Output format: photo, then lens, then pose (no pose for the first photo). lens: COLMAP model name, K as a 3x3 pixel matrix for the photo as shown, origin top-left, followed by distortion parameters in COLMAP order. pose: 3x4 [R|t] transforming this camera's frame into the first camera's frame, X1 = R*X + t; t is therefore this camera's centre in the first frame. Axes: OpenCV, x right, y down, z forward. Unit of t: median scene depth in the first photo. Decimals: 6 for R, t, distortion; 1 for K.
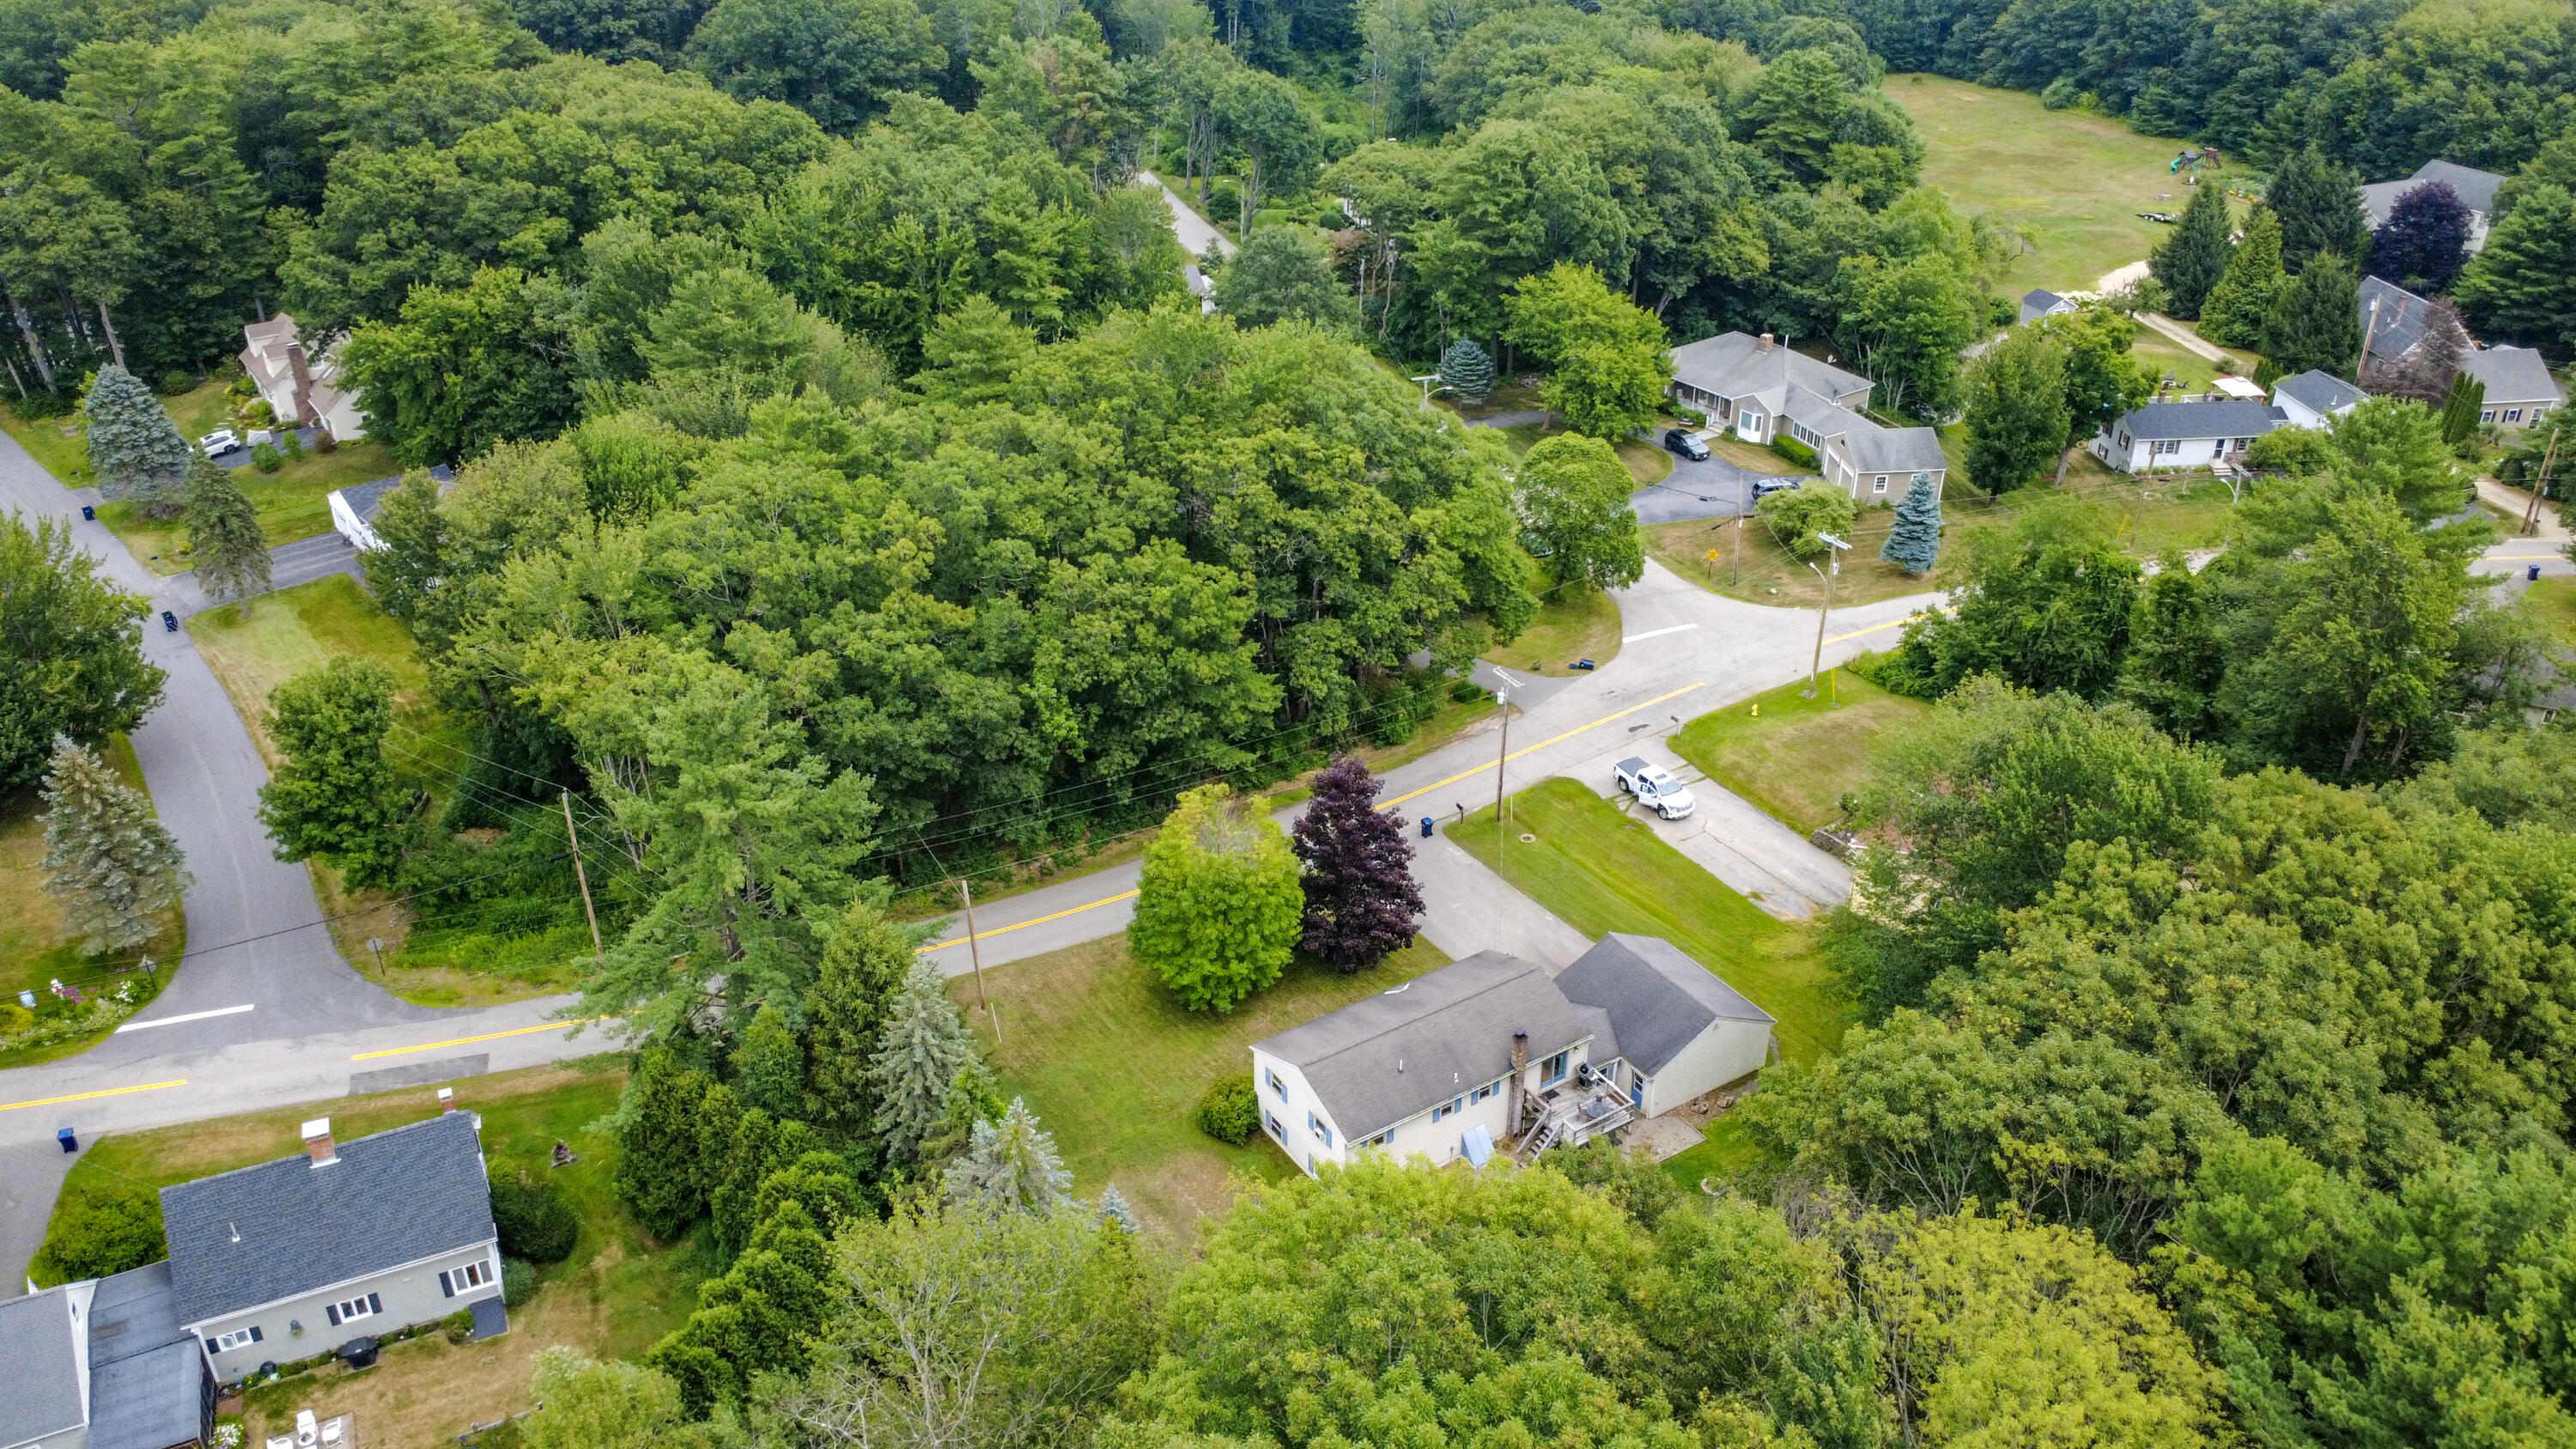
lens RADIAL K [[1931.4, 0, 1296.1], [0, 1931.4, 716.6], [0, 0, 1]] dist [0.004058, -0.002036]
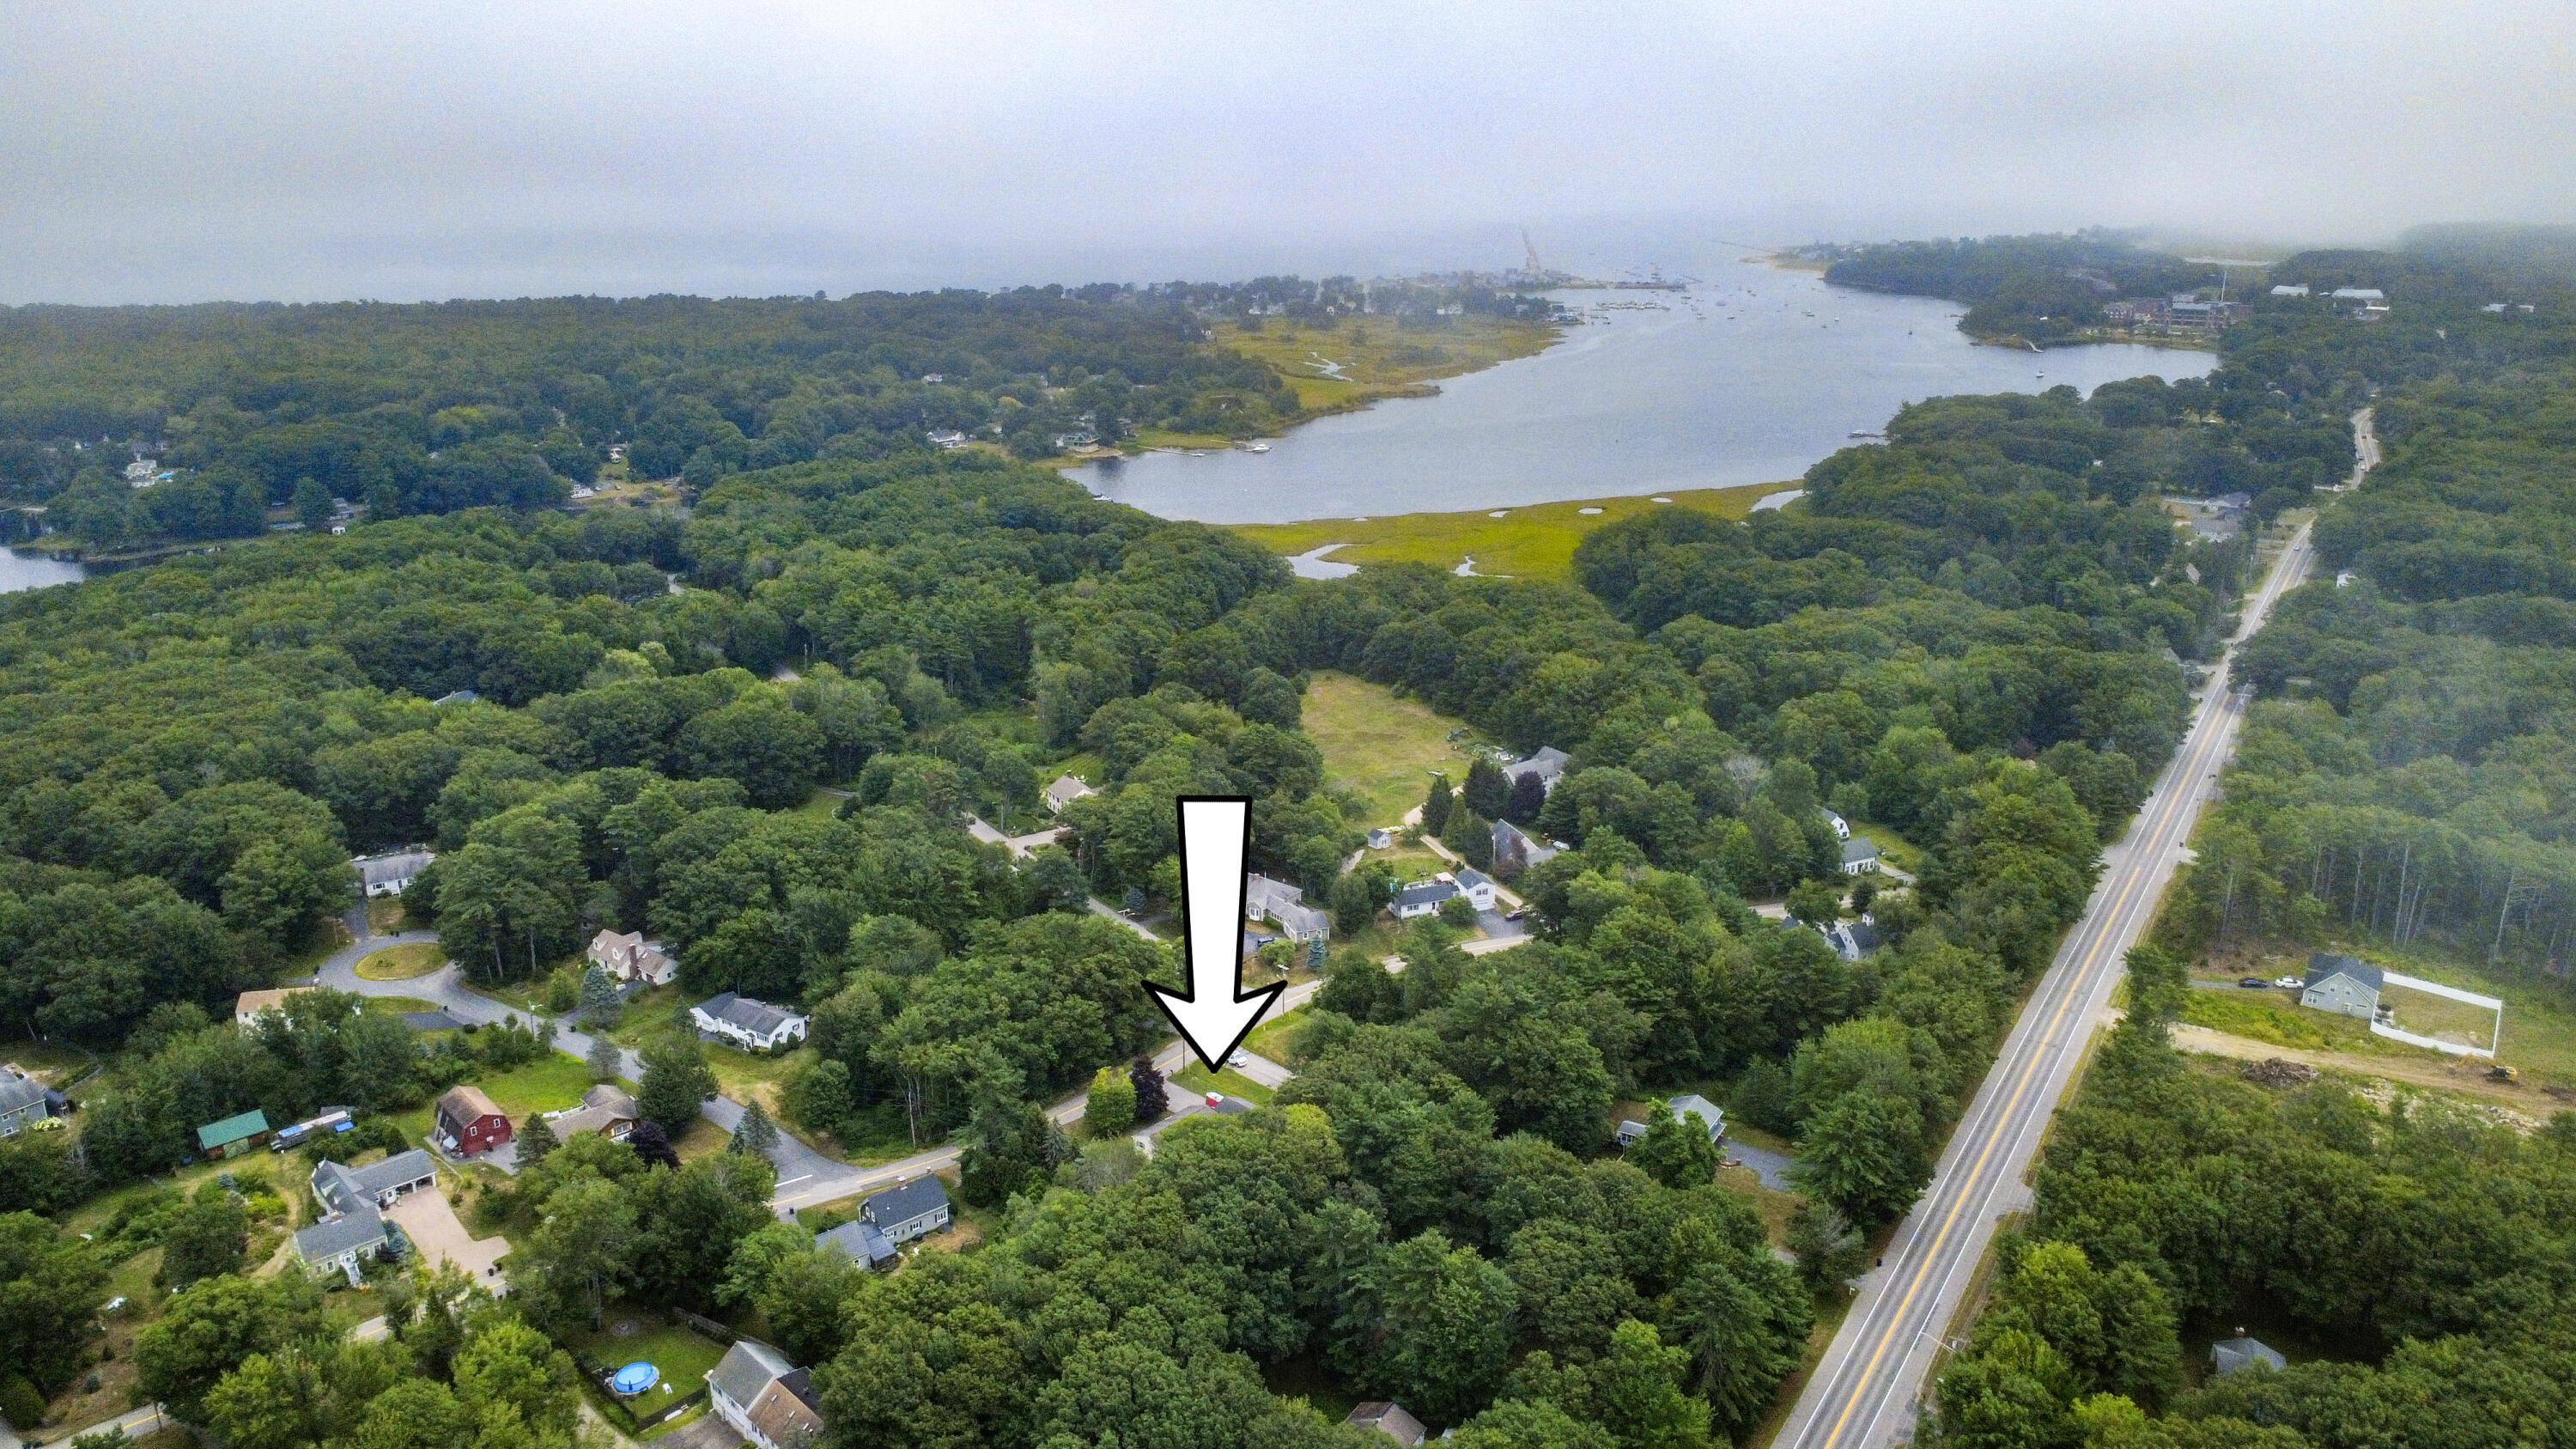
lens RADIAL K [[1931.4, 0, 1296.1], [0, 1931.4, 716.6], [0, 0, 1]] dist [0.004058, -0.002036]
pose [[0.968513, -0.079379, 0.235970, -0.387819], [0.122582, 0.977003, -0.174465, 0.055363], [-0.216695, 0.197897, 0.955971, -2.002049]]
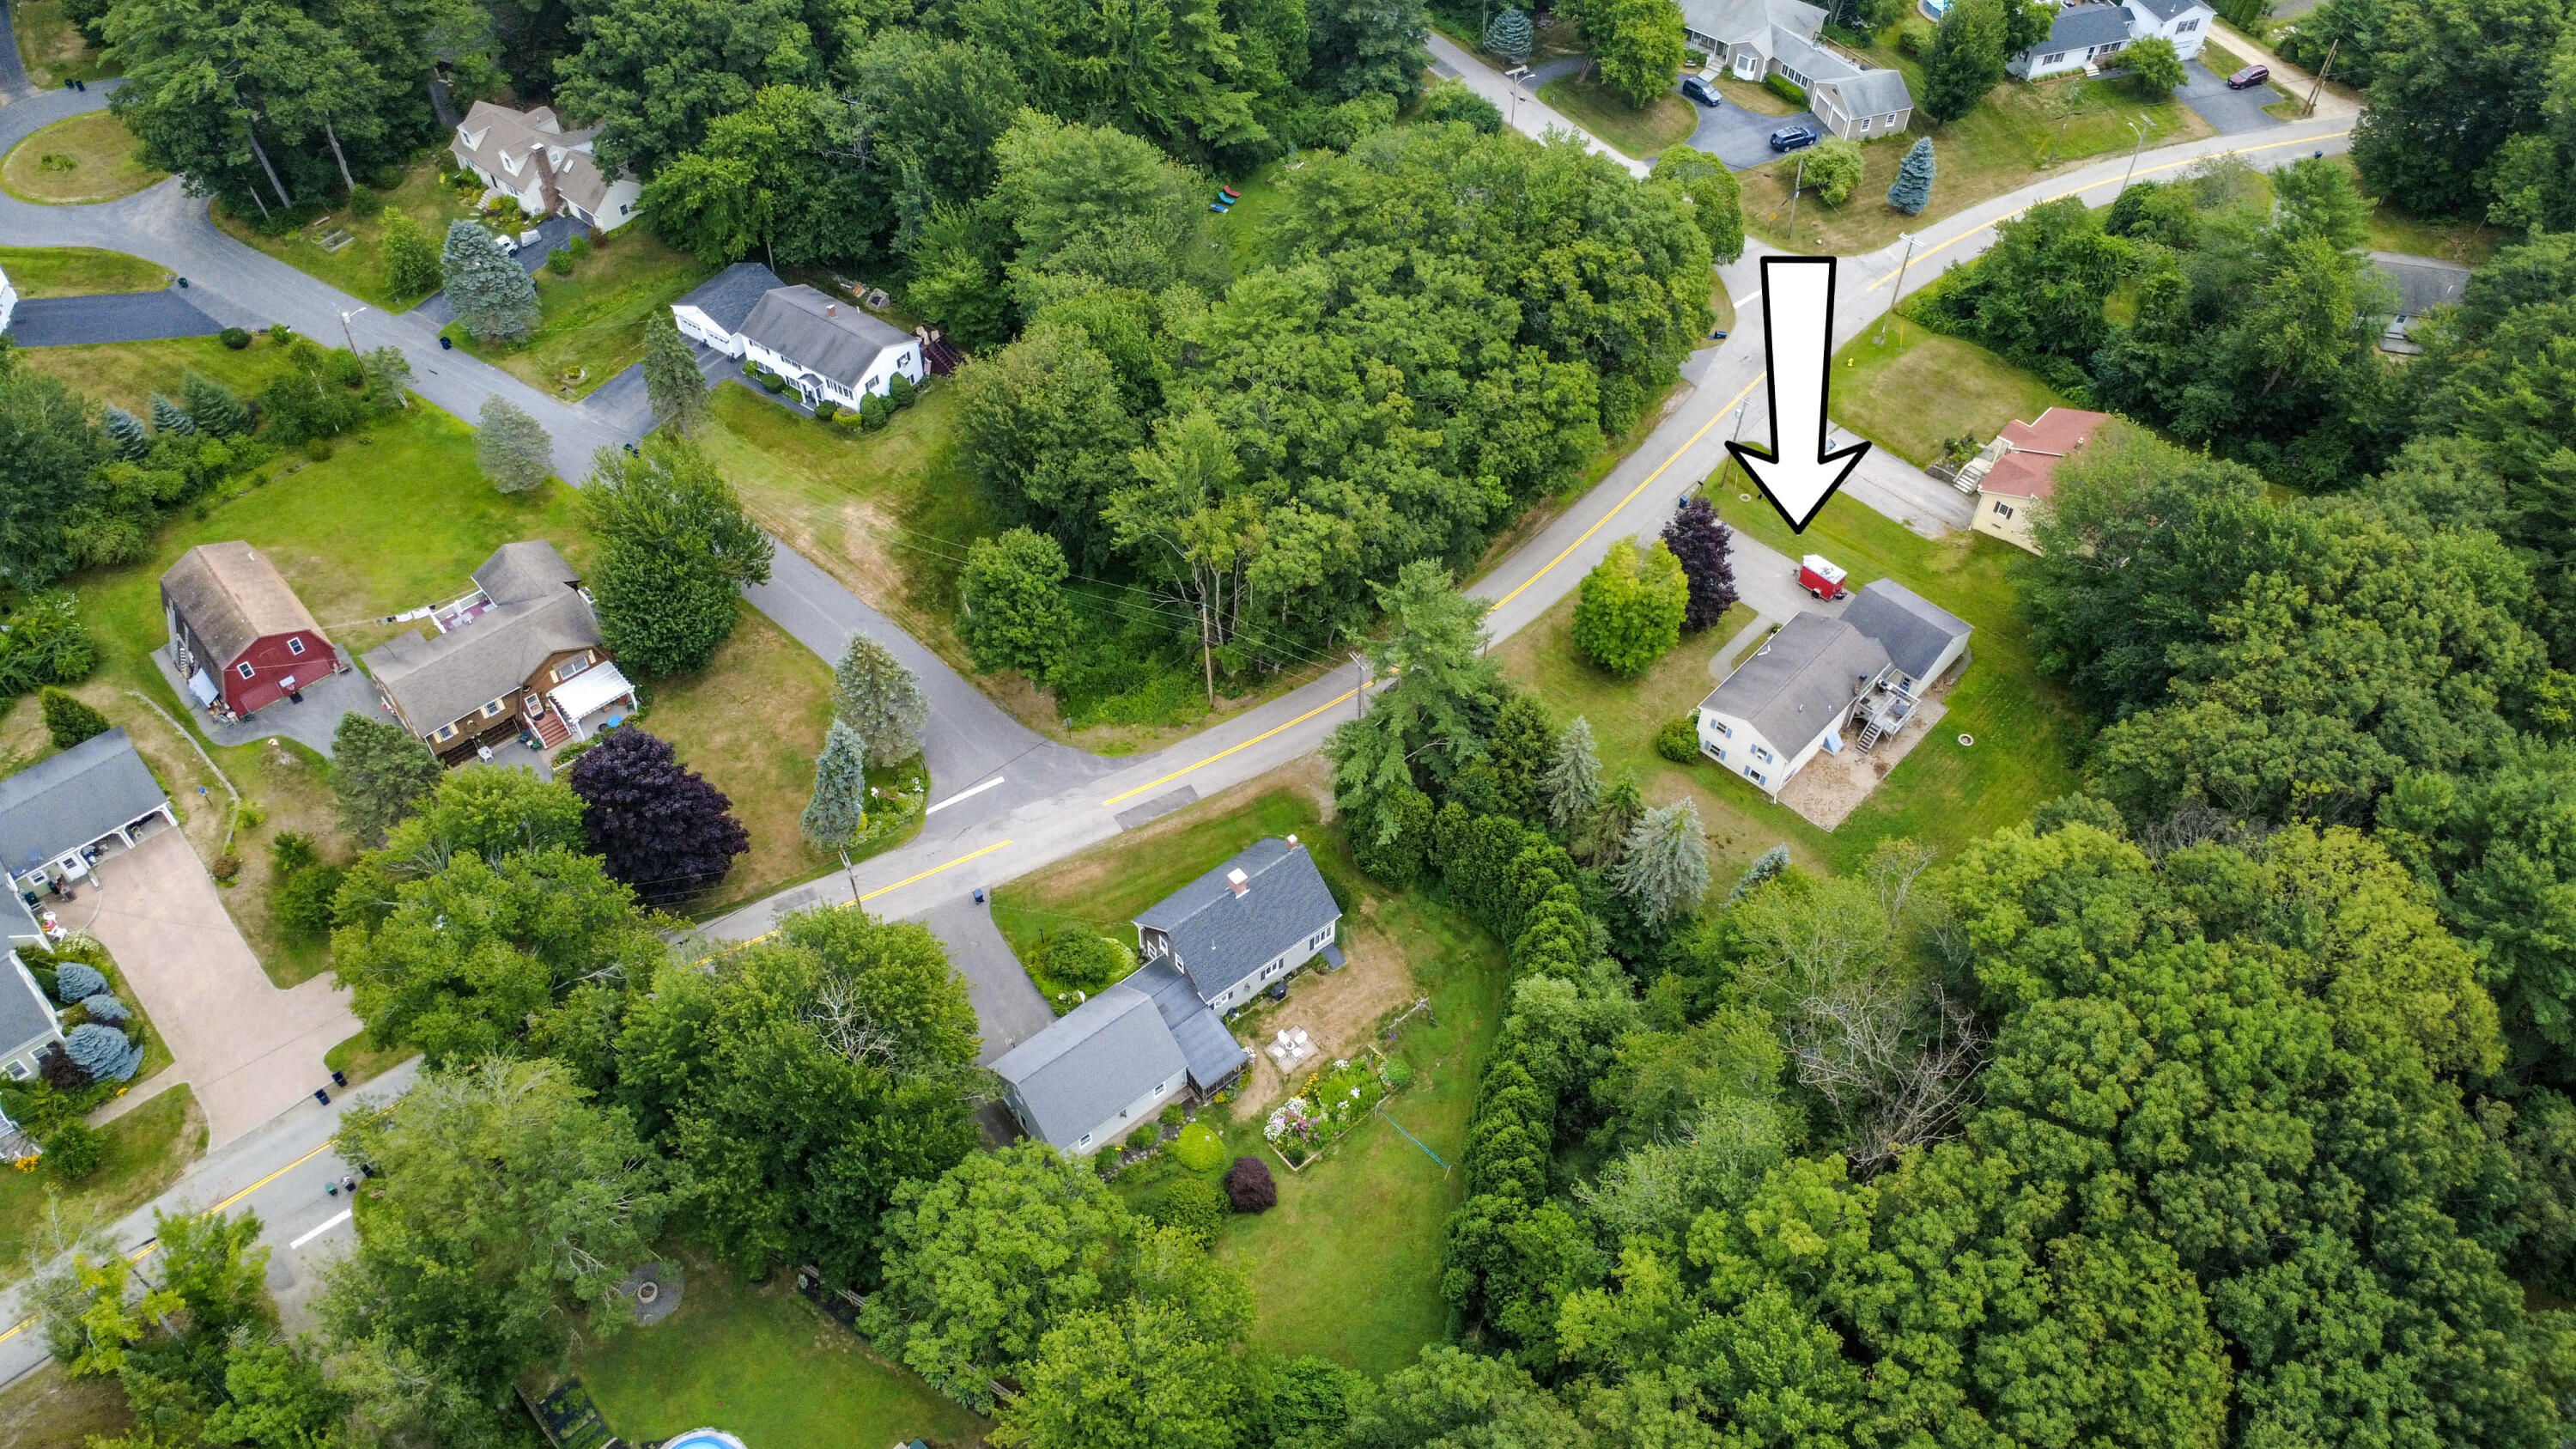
lens RADIAL K [[1892.9, 0, 1286.1], [0, 1892.9, 725.3], [0, 0, 1]] dist [-0.000789, 0.002736]
pose [[0.971144, -0.174058, 0.163043, -0.472371], [0.107122, 0.929144, 0.353859, -0.314642], [-0.213083, -0.326182, 0.920978, -0.299699]]
